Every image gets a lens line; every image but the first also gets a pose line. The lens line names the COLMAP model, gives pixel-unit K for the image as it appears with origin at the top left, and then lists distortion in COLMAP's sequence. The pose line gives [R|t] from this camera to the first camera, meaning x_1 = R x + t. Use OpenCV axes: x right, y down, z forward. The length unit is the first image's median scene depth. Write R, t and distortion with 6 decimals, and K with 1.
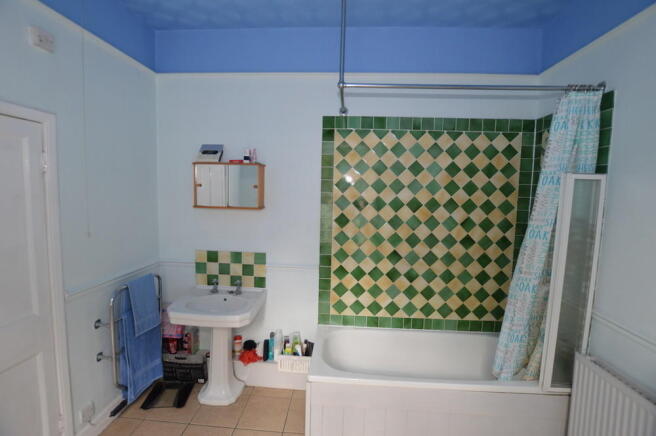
lens RADIAL K [[294.3, 0, 325.3], [0, 294.3, 213.4], [0, 0, 1]] dist [-0.025547, -0.000221]
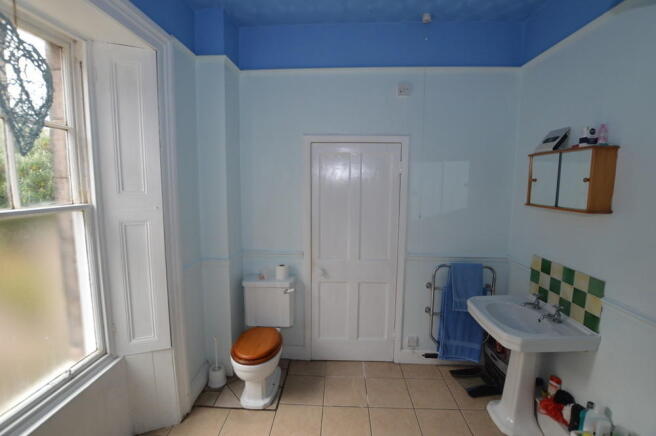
lens RADIAL K [[294.3, 0, 325.3], [0, 294.3, 213.4], [0, 0, 1]] dist [-0.025547, -0.000221]
pose [[0.011587, 0.084455, -0.996360, 0.427693], [-0.086532, 0.992773, 0.083145, -0.016077], [0.996182, 0.085254, 0.018811, 0.370259]]
